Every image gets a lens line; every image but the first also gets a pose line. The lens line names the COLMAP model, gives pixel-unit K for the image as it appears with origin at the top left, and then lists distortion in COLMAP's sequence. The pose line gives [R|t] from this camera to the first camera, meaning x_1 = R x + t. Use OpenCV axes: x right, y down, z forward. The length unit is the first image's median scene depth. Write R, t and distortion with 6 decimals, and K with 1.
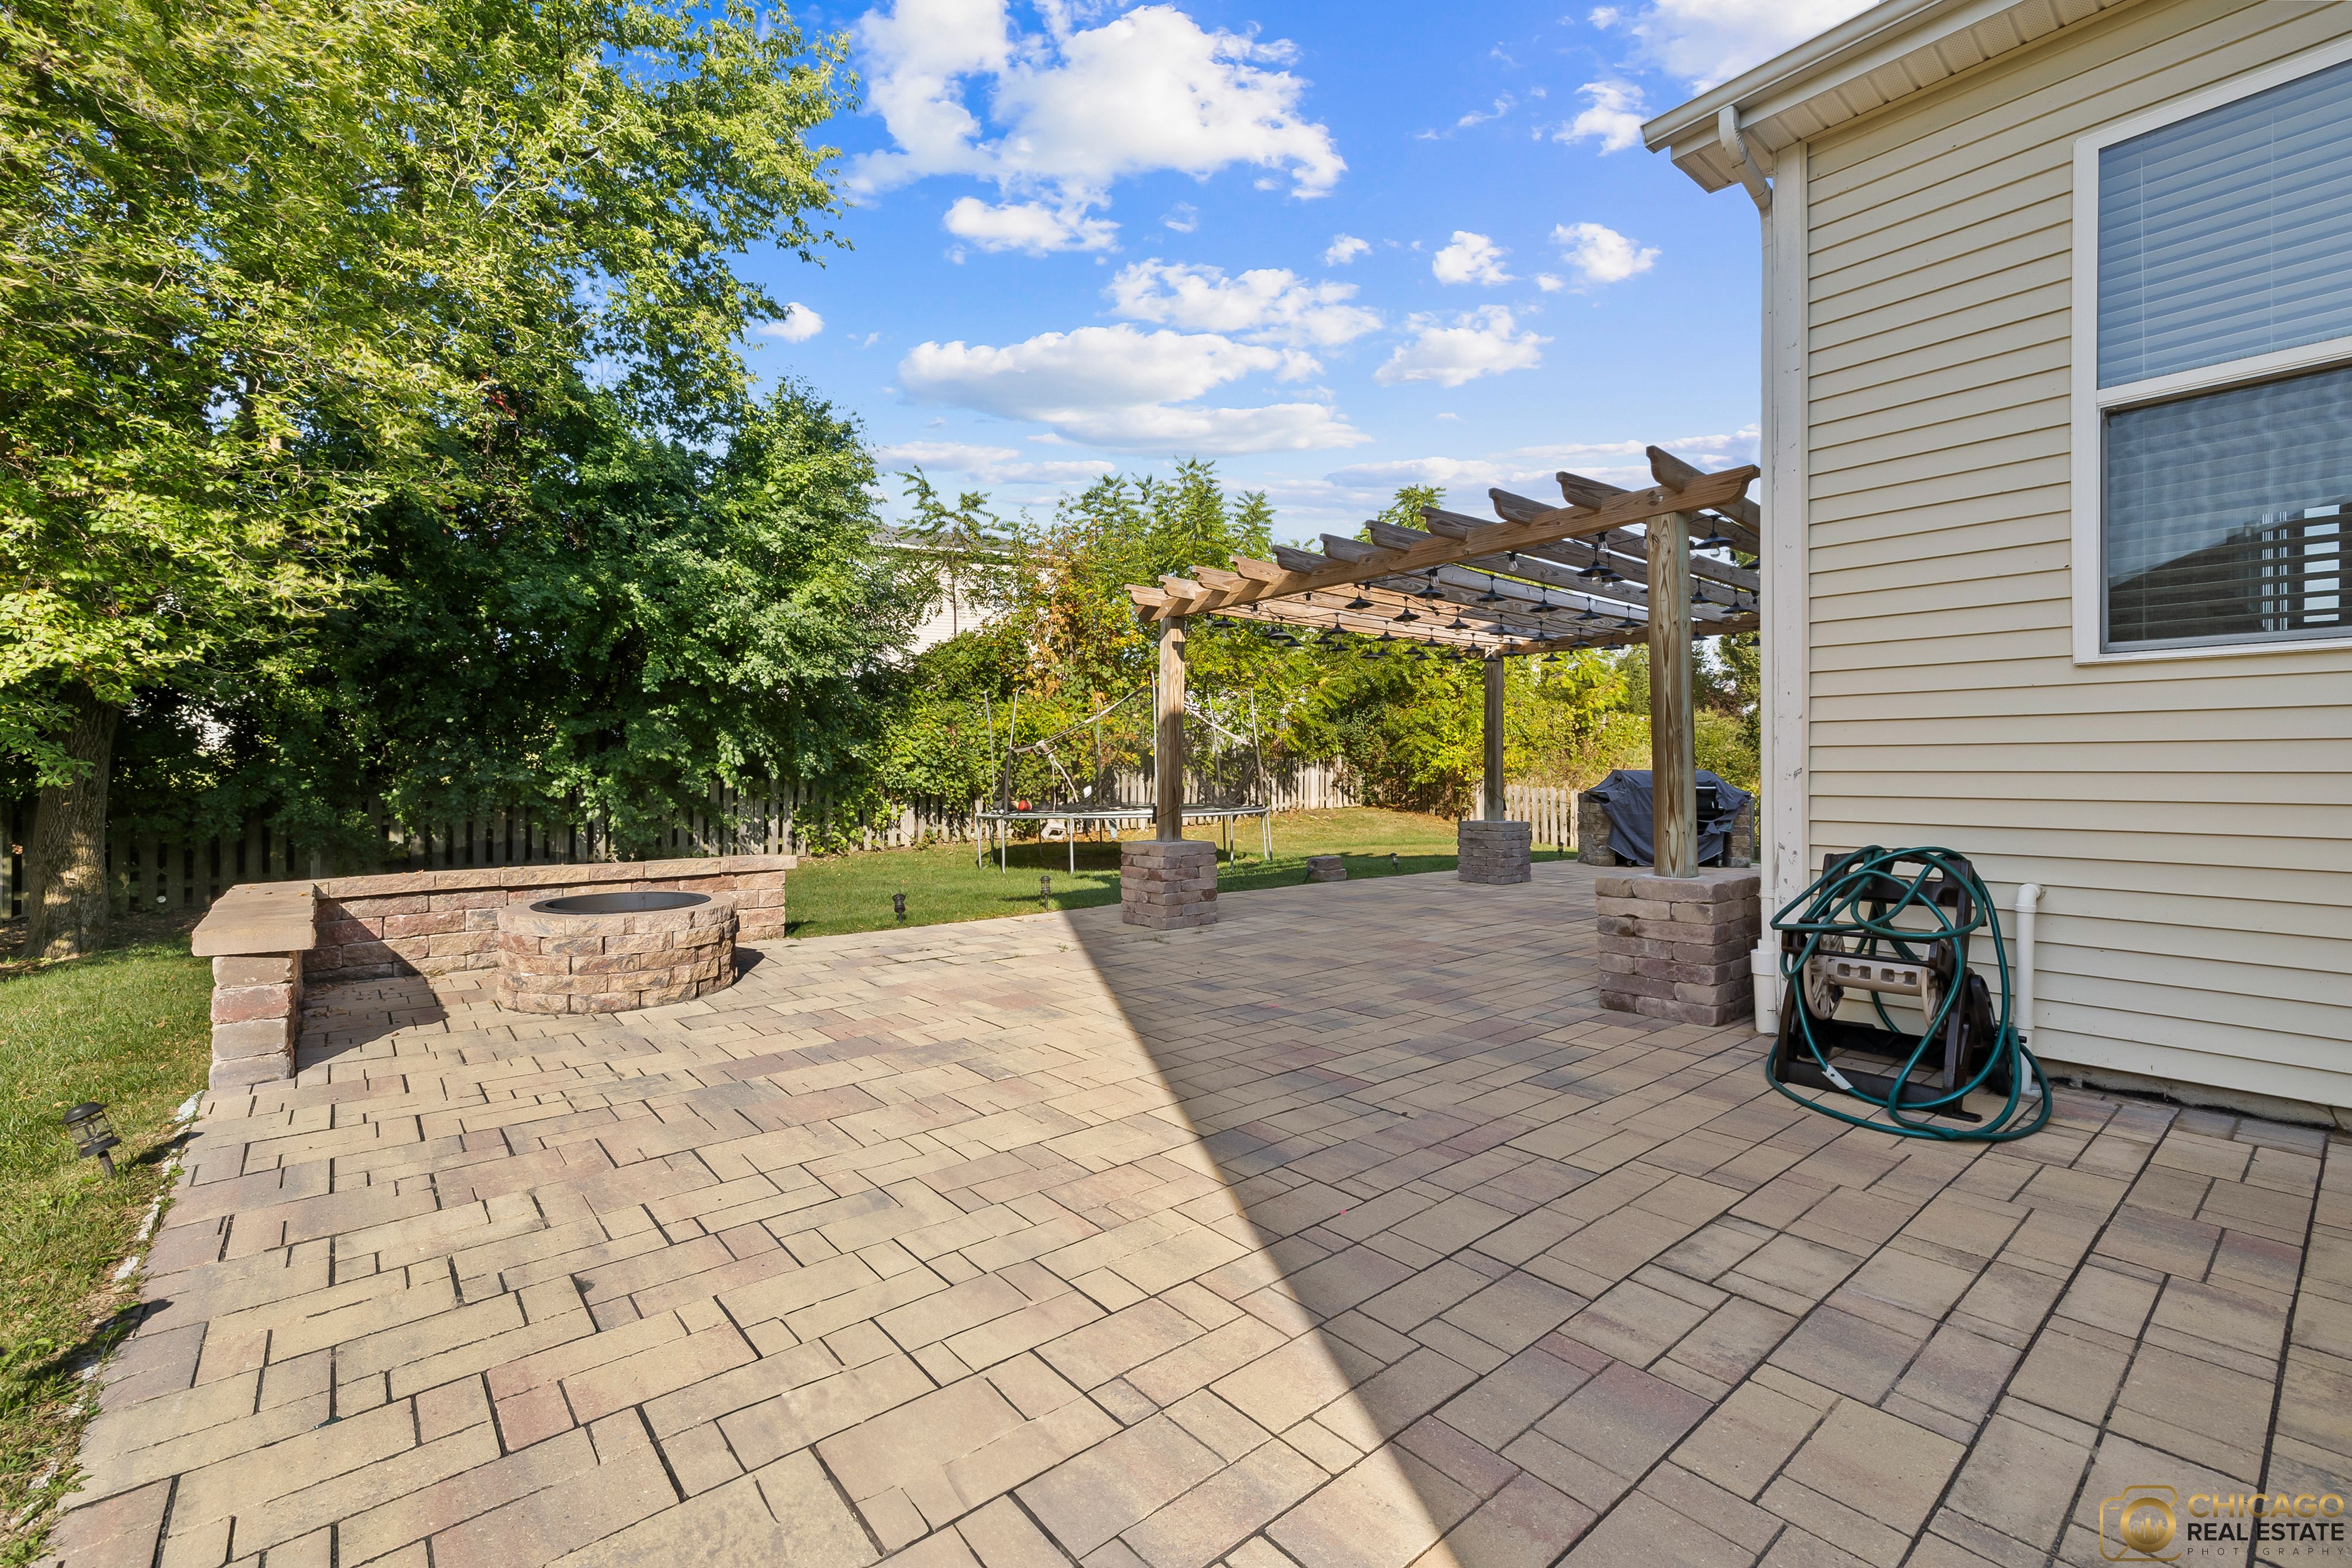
lens RADIAL K [[981.5, 0, 1168.5], [0, 981.5, 773.8], [0, 0, 1]] dist [0.000991, -0.000686]
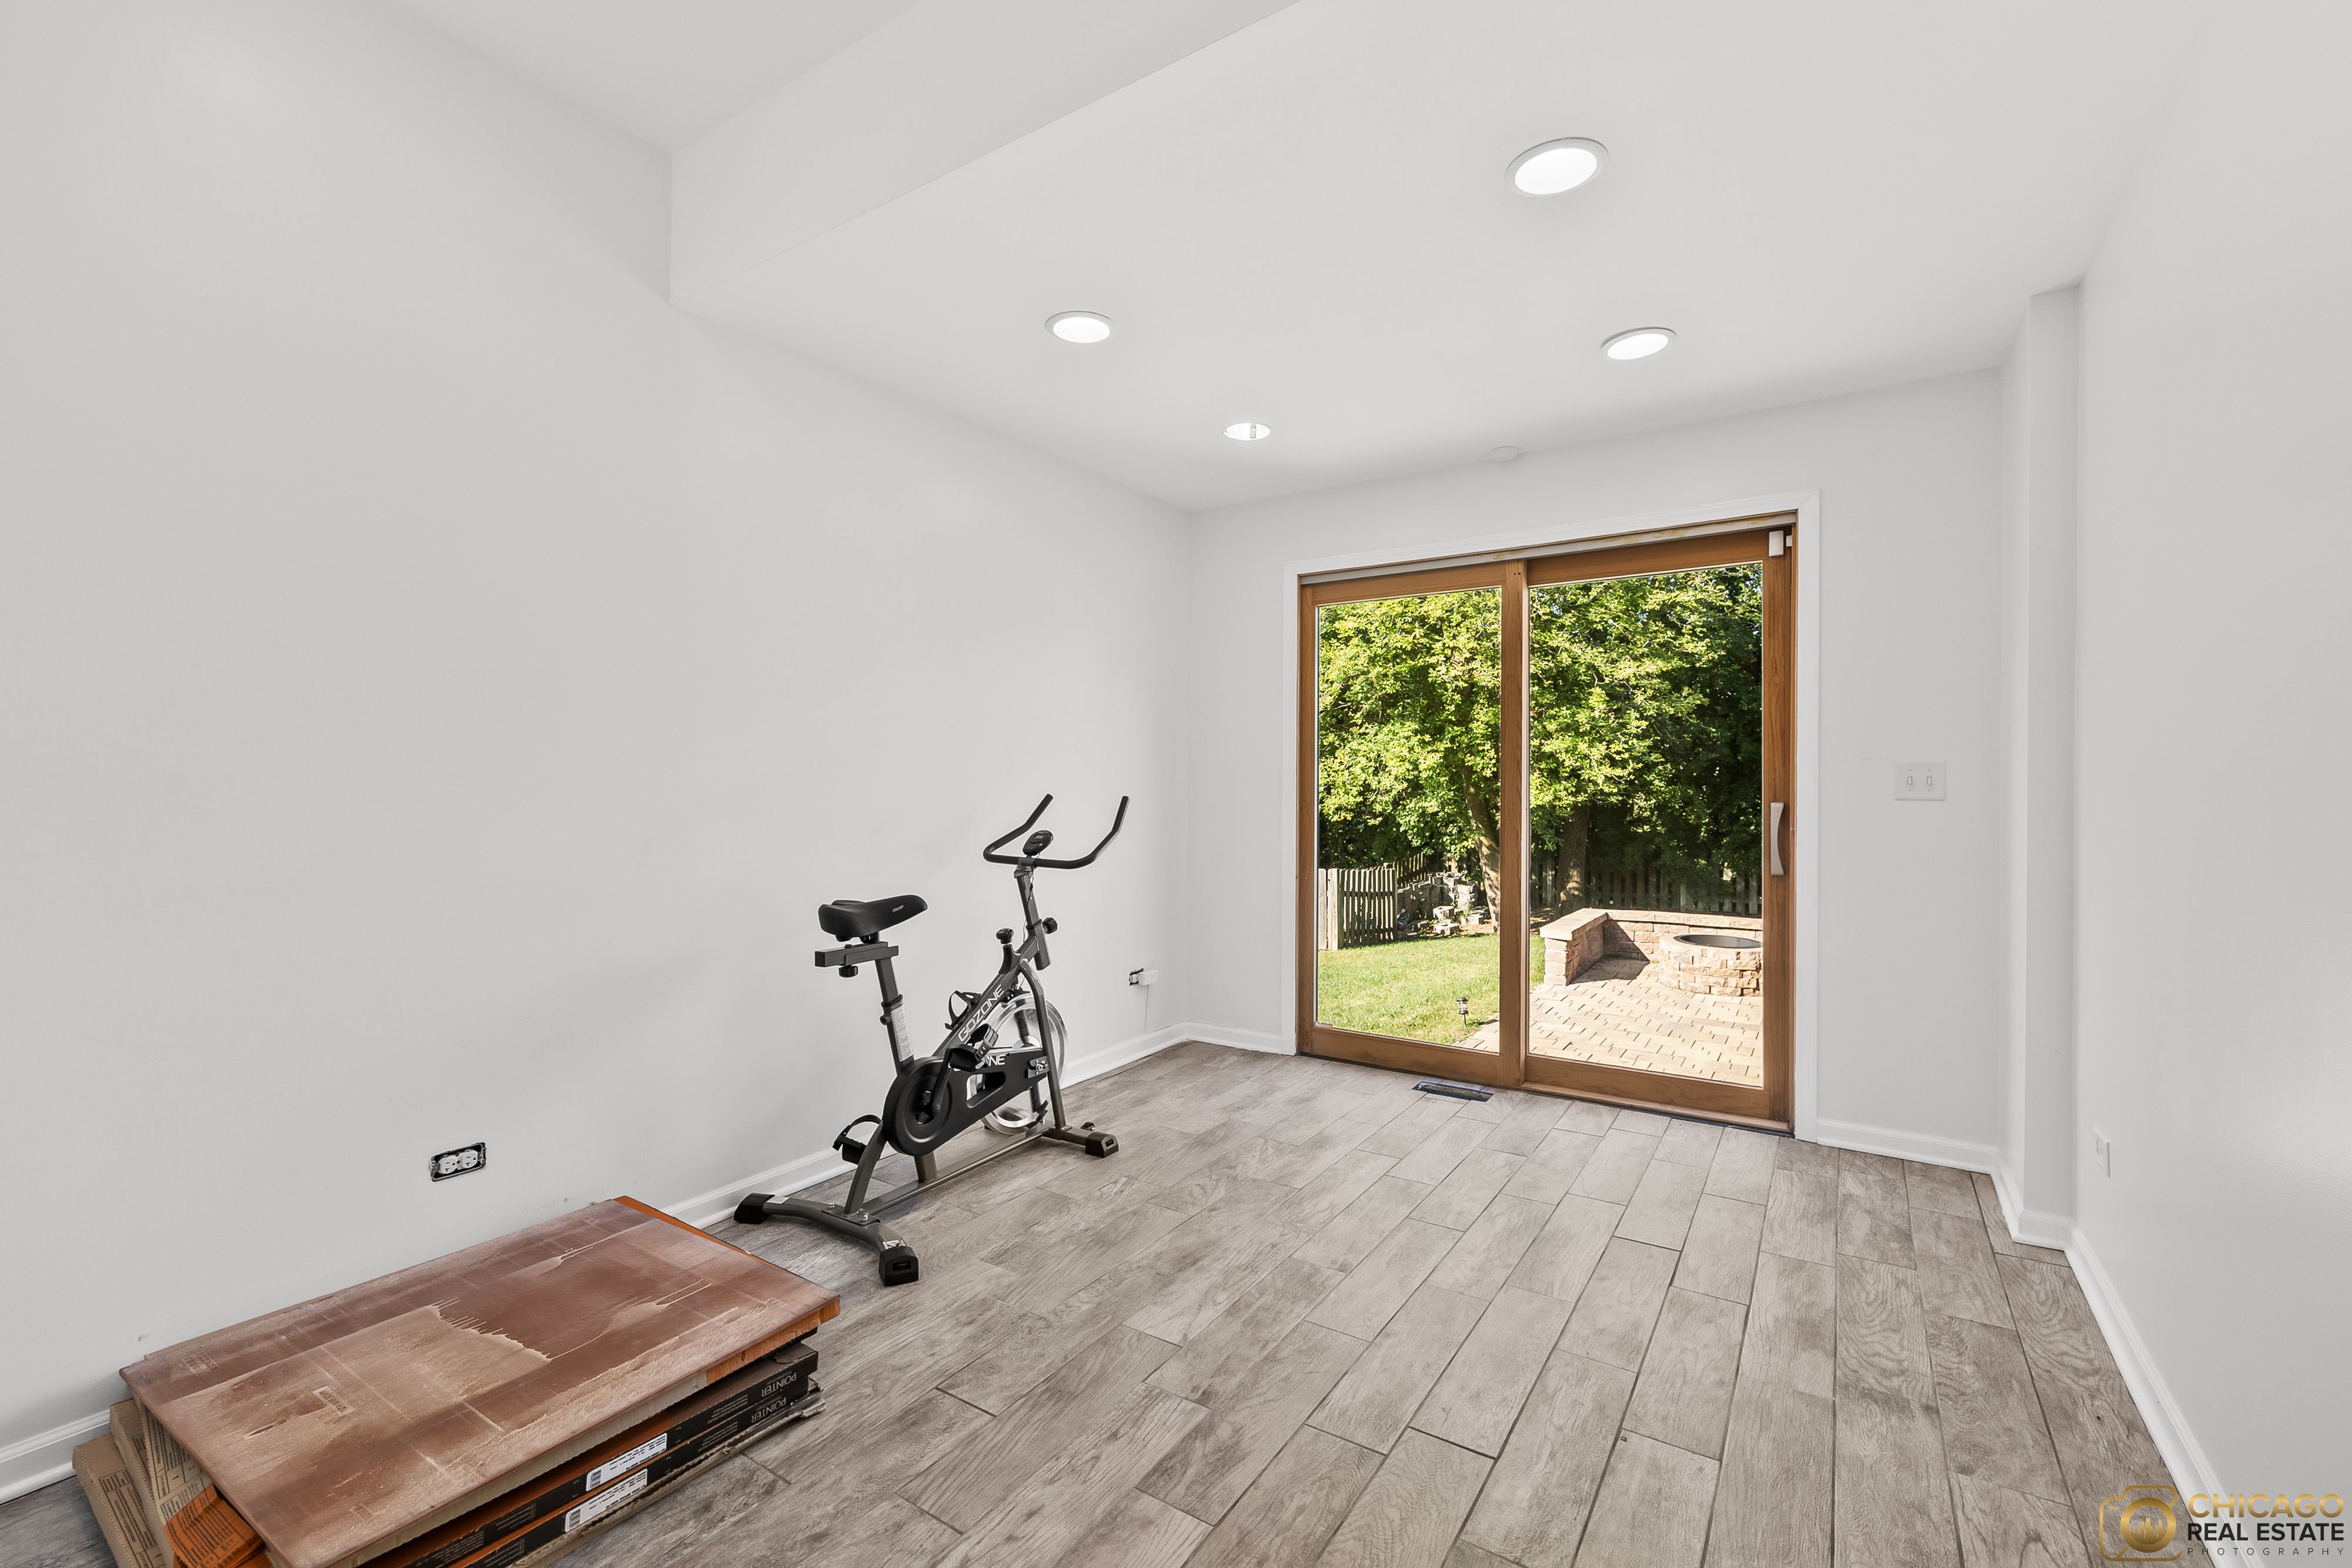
lens RADIAL K [[981.5, 0, 1168.5], [0, 981.5, 773.8], [0, 0, 1]] dist [0.000991, -0.000686]
pose [[0.275431, -0.012746, -0.961236, 0.956960], [-0.001764, 0.999904, -0.013764, -0.161308], [0.961319, 0.005486, 0.275382, -0.547999]]
